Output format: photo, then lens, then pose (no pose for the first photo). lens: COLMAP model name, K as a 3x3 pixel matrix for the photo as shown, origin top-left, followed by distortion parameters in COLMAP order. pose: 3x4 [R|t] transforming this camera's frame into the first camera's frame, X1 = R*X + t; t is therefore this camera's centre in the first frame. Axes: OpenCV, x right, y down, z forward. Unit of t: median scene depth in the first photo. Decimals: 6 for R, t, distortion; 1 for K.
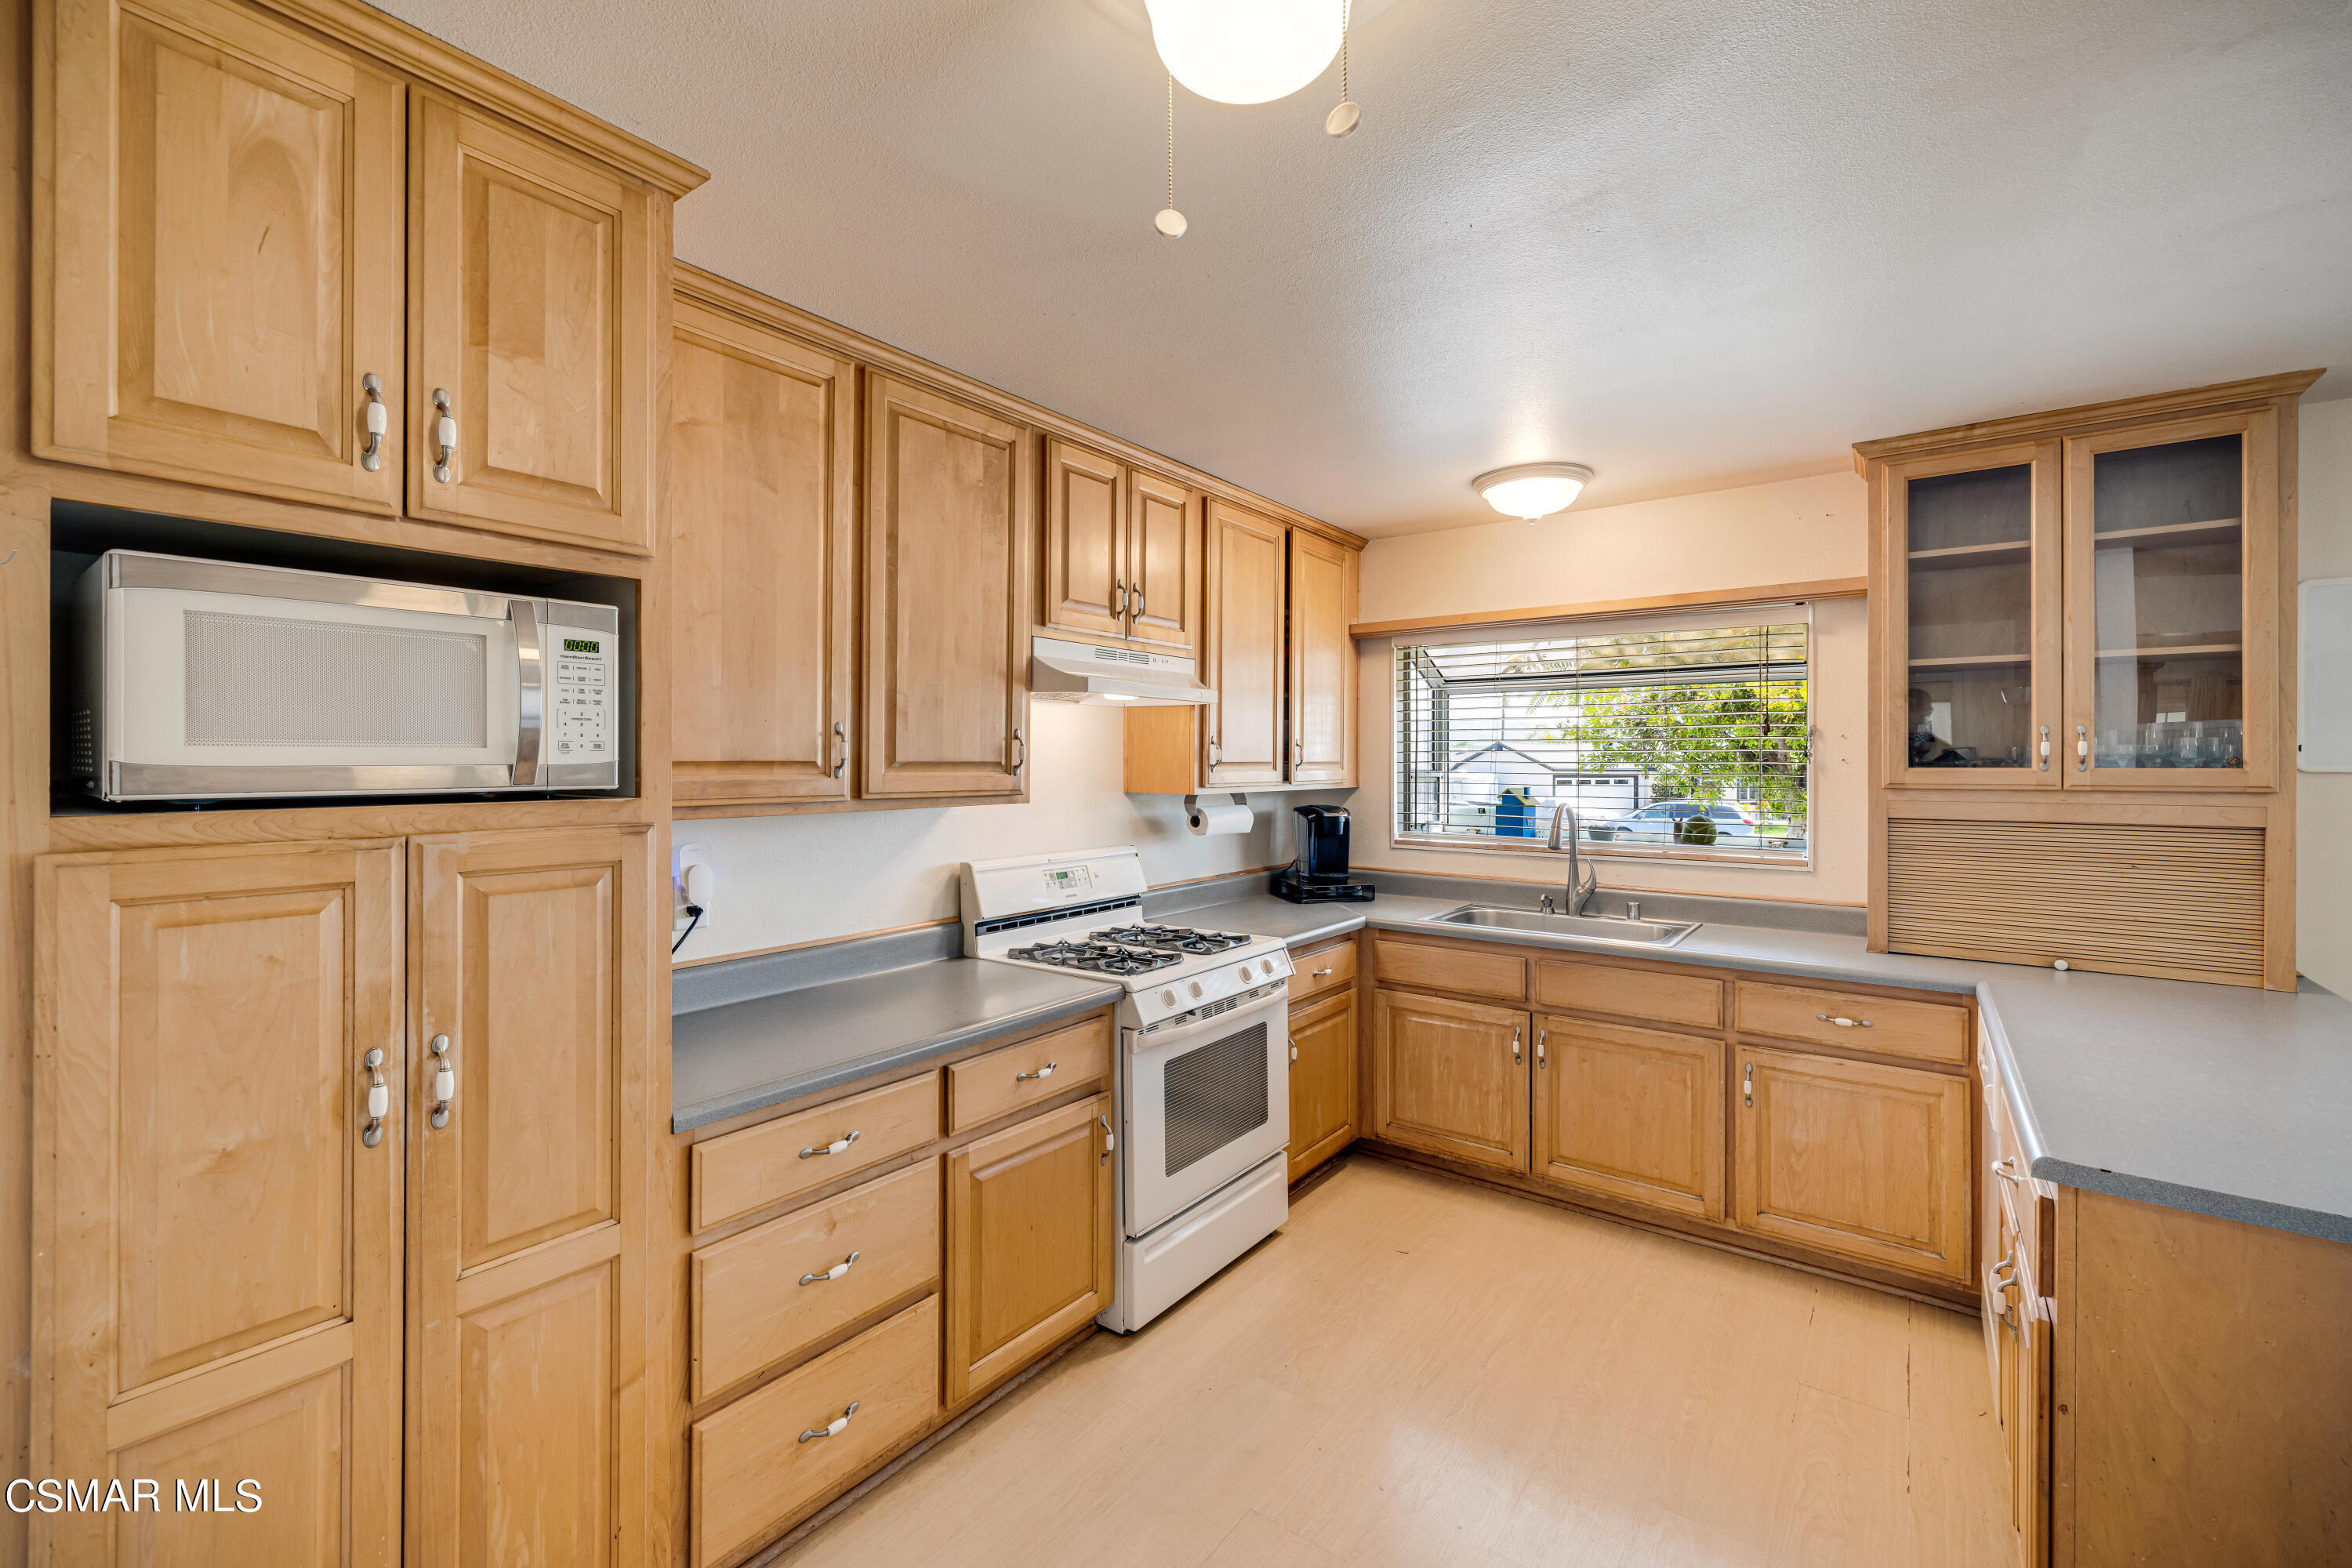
lens RADIAL K [[995.5, 0, 1223.1], [0, 995.5, 754.8], [0, 0, 1]] dist [0.001888, -0.000008]
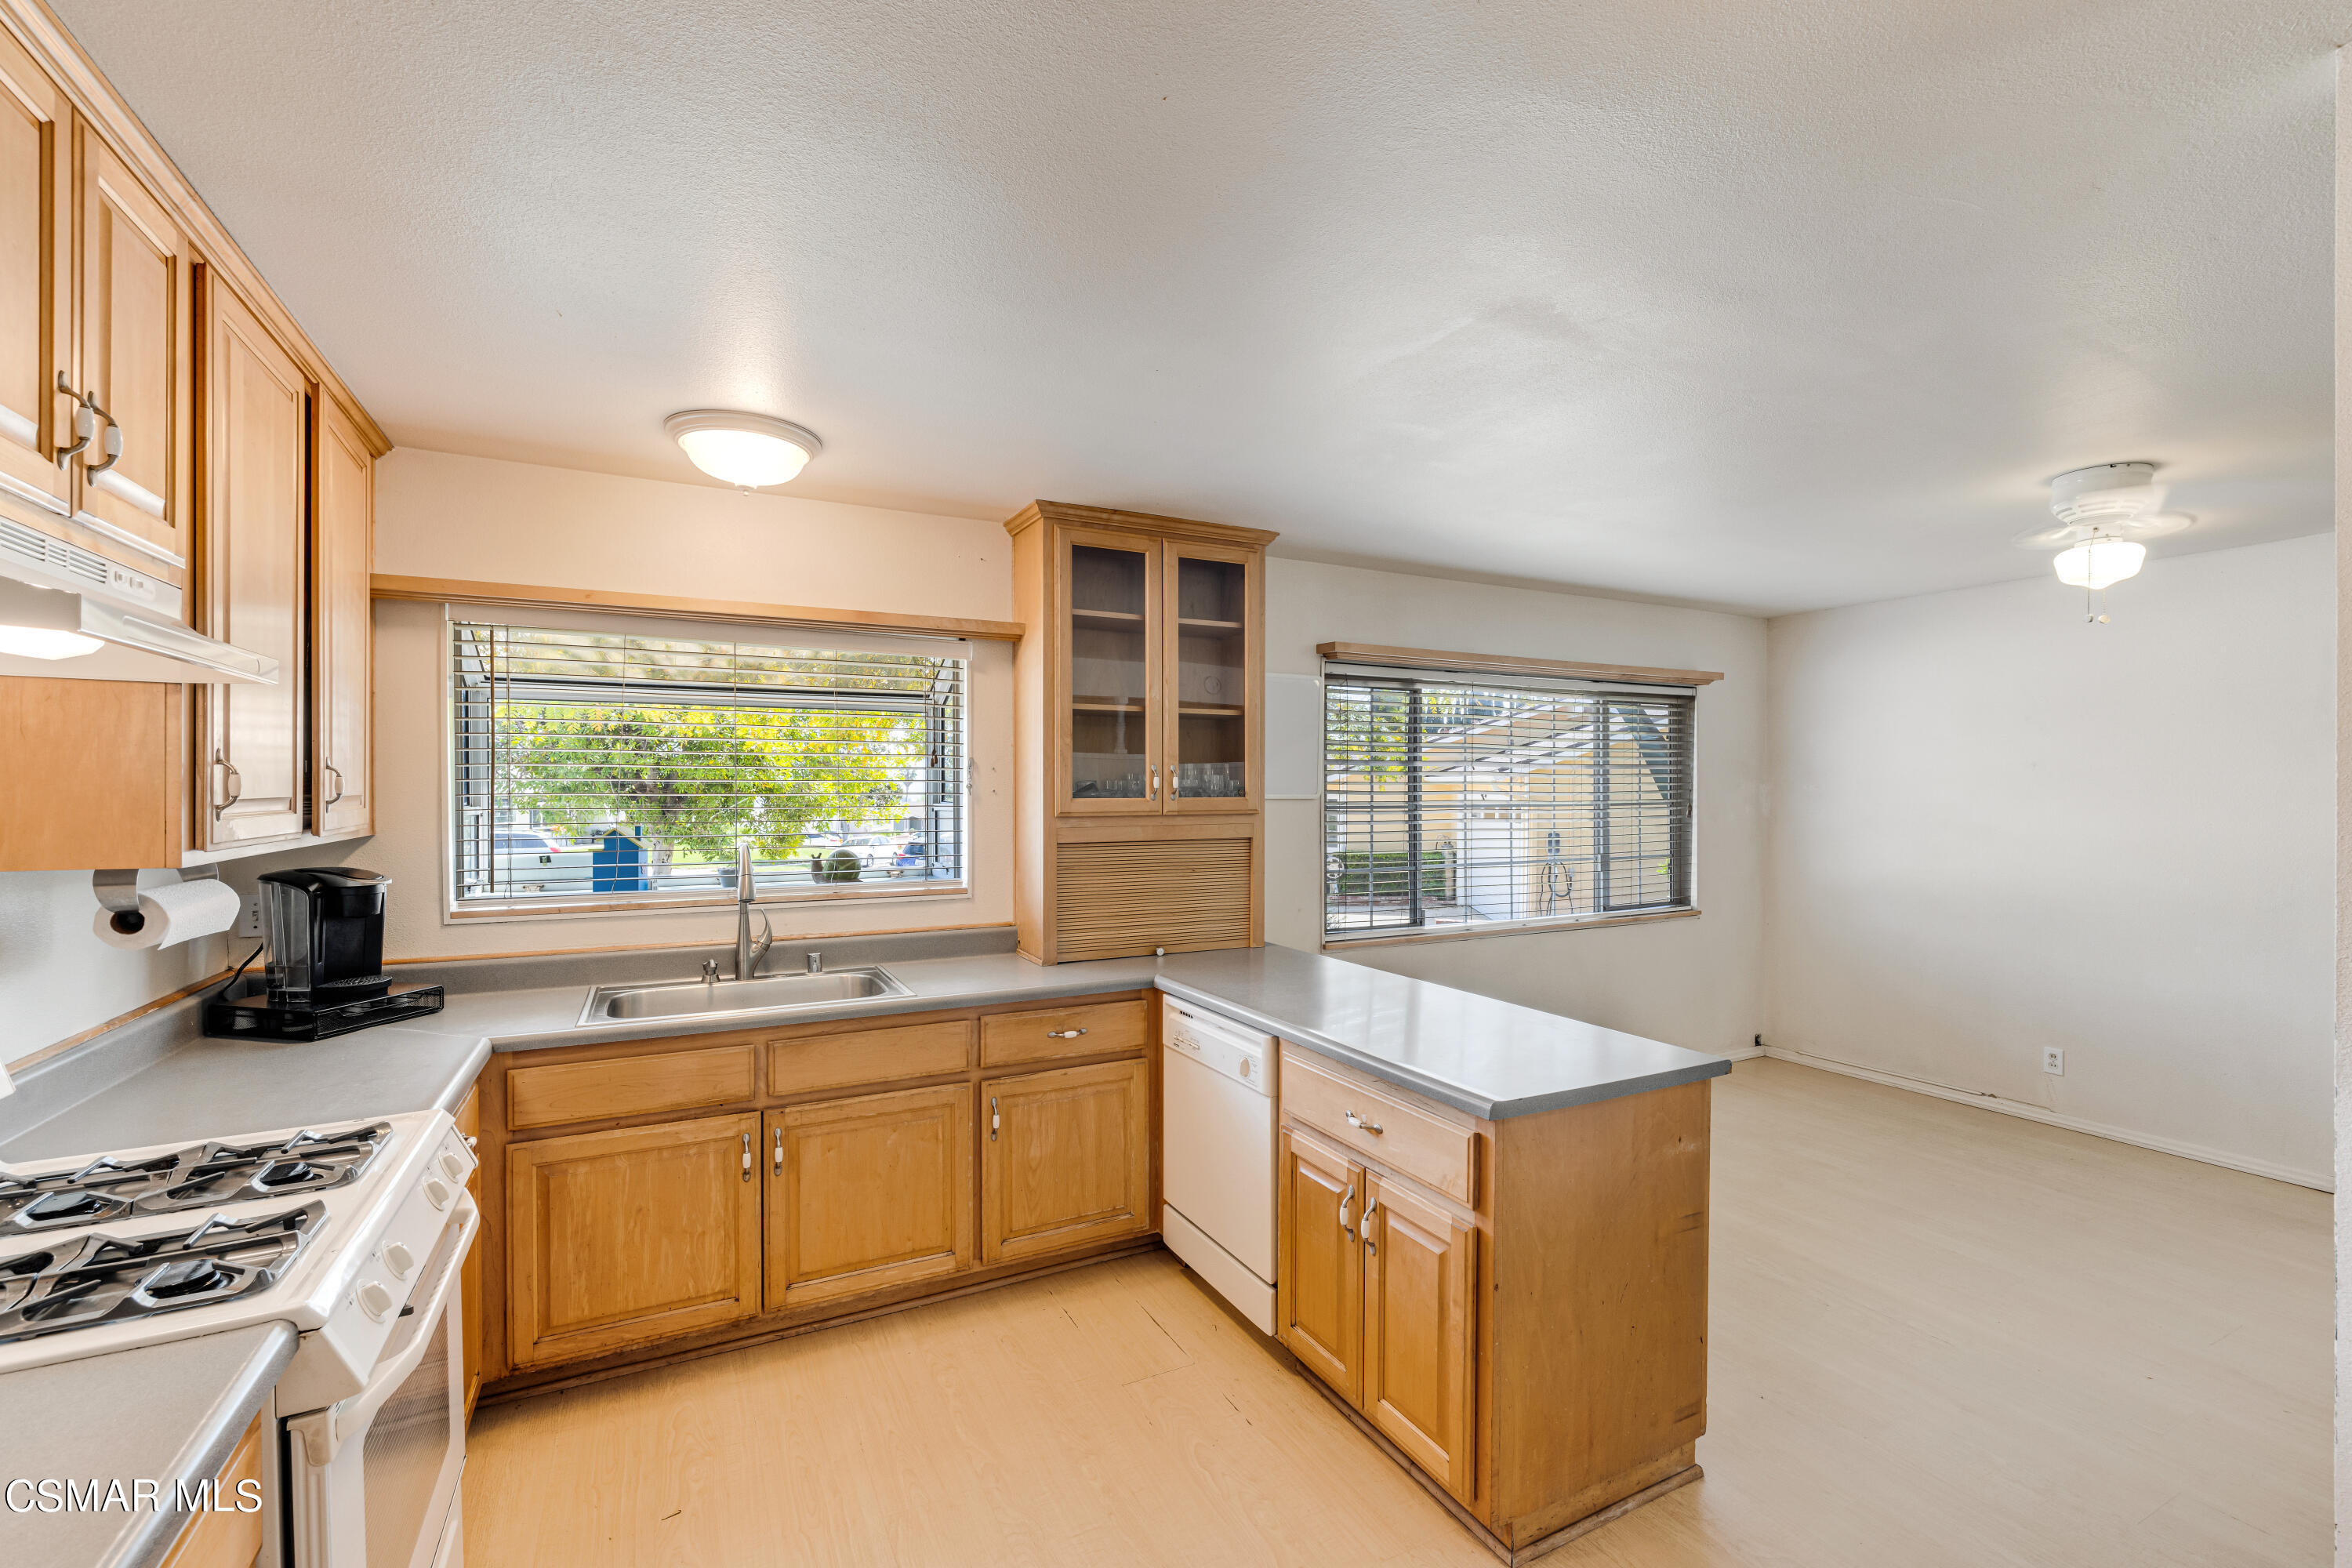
lens RADIAL K [[978.7, 0, 1174.2], [0, 978.7, 793.8], [0, 0, 1]] dist [0.000396, 0.000272]
pose [[0.468650, -0.005675, 0.883366, -0.243488], [-0.006947, 0.999925, 0.010109, -0.004457], [-0.883357, -0.010875, 0.468575, 0.376170]]
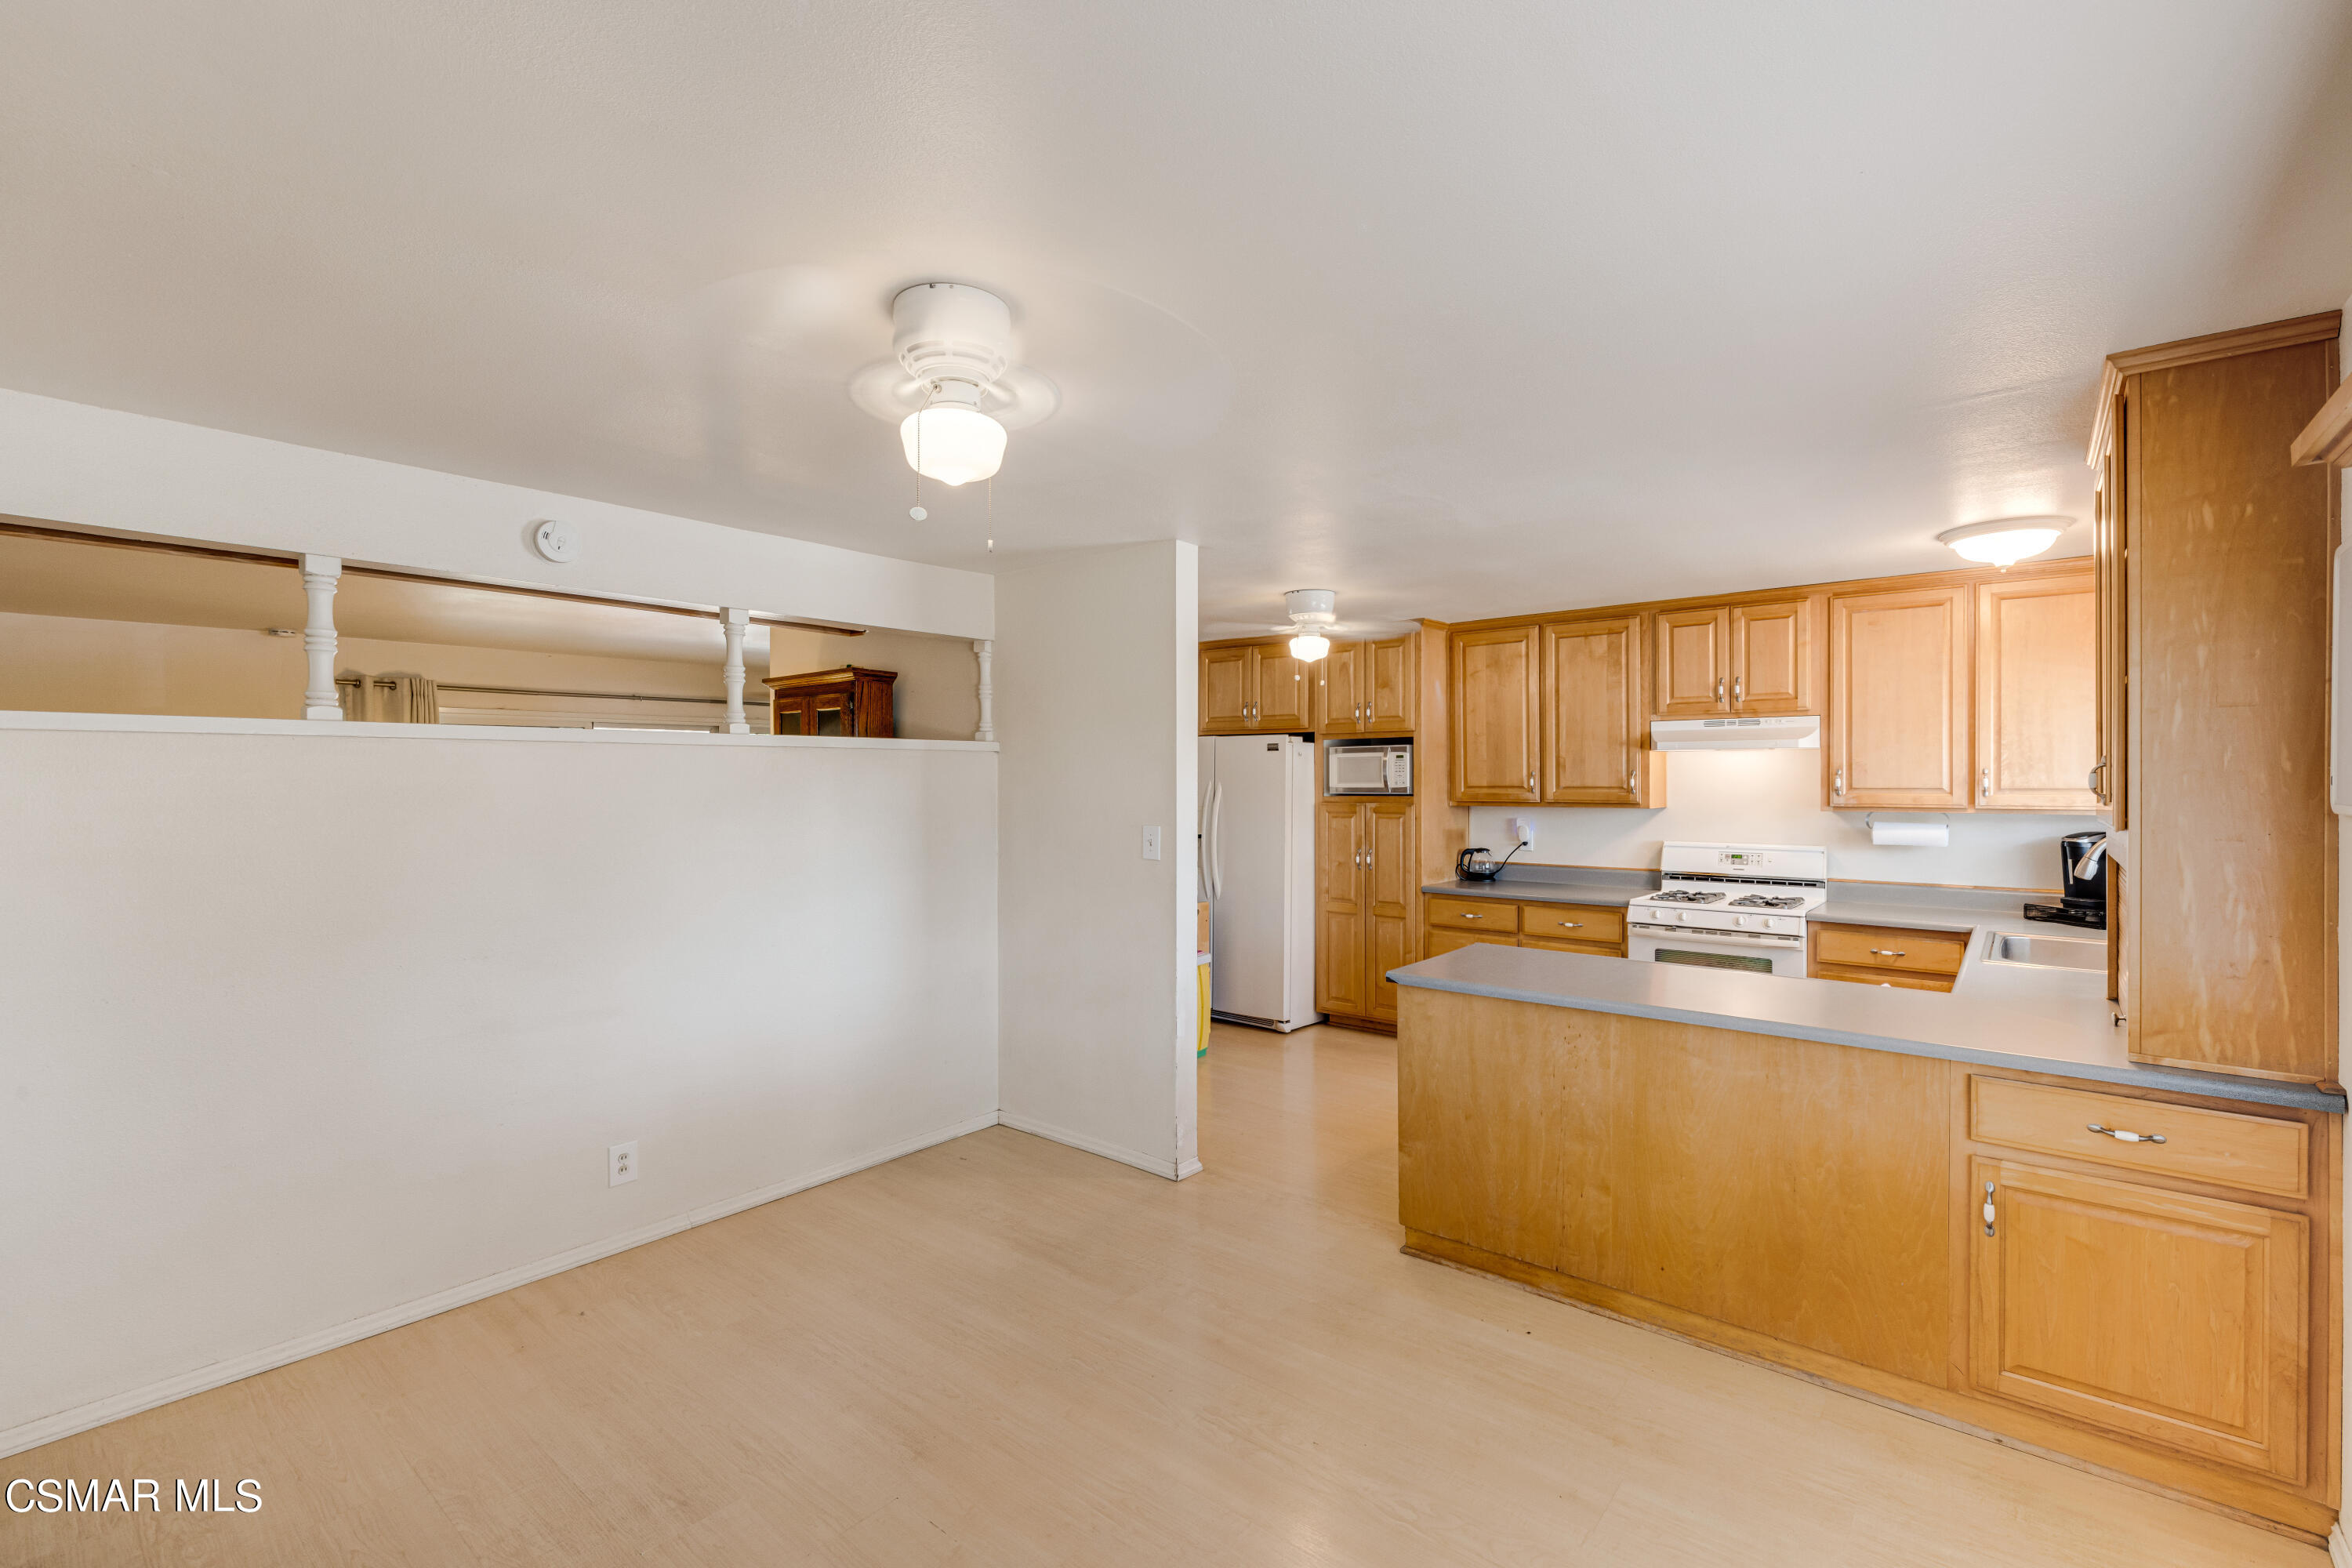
lens RADIAL K [[1036.5, 0, 1178.2], [0, 1036.5, 780.7], [0, 0, 1]] dist [-0.002839, 0.000186]
pose [[-0.091536, -0.003769, -0.995795, 1.630118], [0.007222, 0.999964, -0.004449, -0.002146], [0.995776, -0.007598, -0.091505, 0.246468]]
